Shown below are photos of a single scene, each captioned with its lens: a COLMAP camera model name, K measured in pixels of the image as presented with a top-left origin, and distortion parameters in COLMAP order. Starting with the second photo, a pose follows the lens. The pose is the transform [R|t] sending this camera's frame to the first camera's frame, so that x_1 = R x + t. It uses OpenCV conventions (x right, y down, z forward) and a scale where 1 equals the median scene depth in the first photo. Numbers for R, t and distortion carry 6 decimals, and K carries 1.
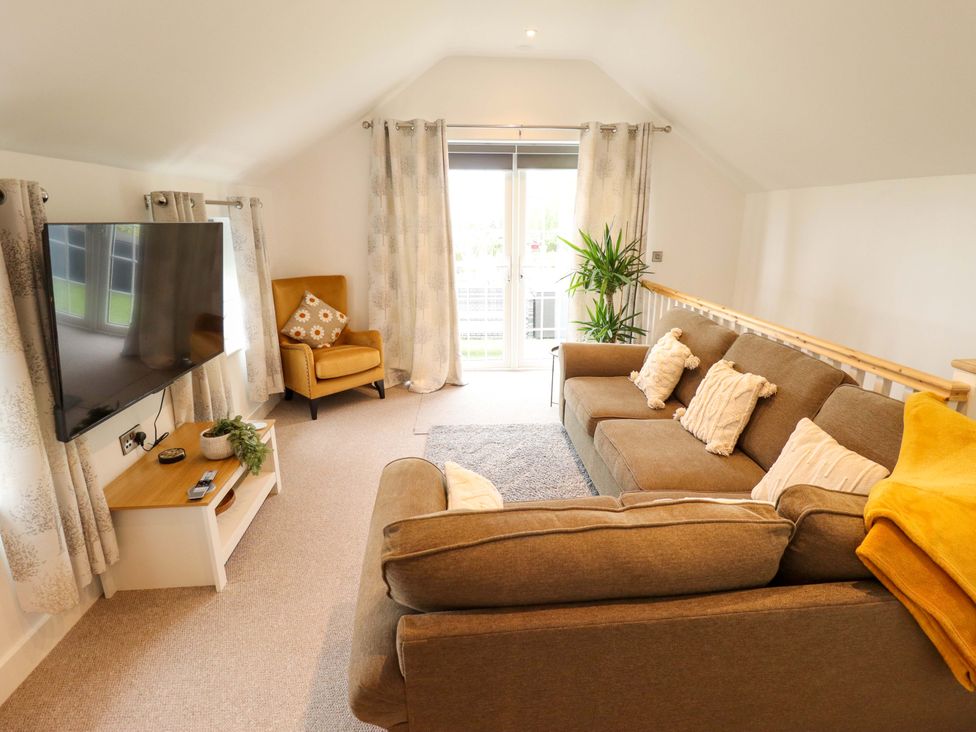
lens RADIAL K [[512.8, 0, 493.0], [0, 512.8, 359.0], [0, 0, 1]] dist [-0.001466, -0.013732]
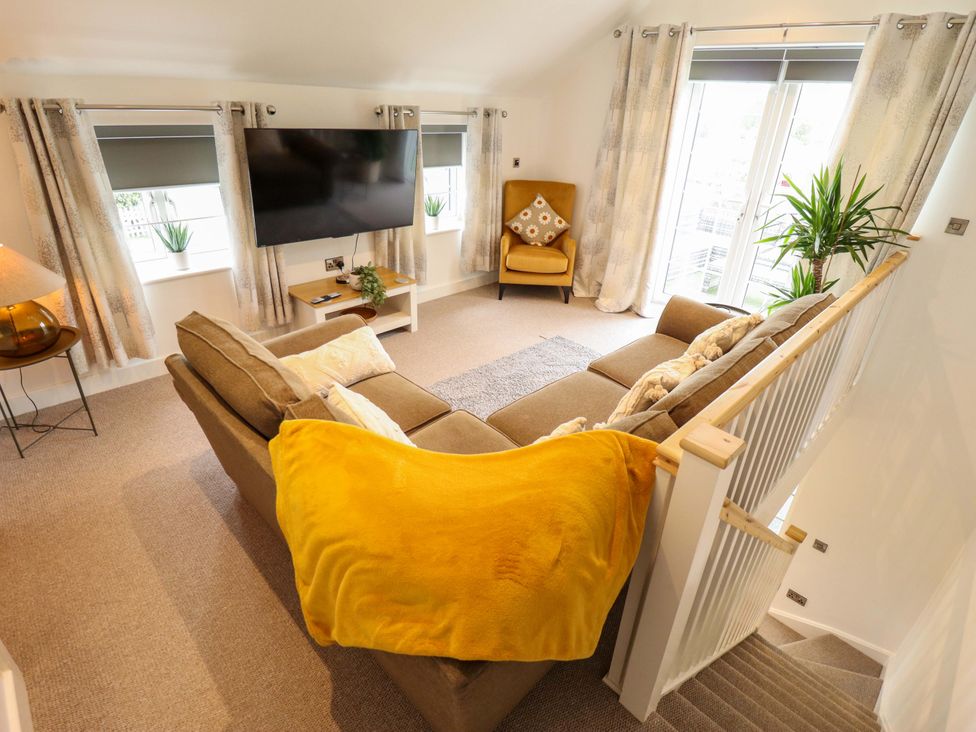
lens RADIAL K [[512.8, 0, 497.3], [0, 512.8, 360.6], [0, 0, 1]] dist [-0.001466, -0.013732]
pose [[0.639751, 0.373133, -0.671931, 0.493063], [-0.246251, 0.927671, 0.280691, -0.084776], [0.728066, -0.014109, 0.685362, 0.133409]]
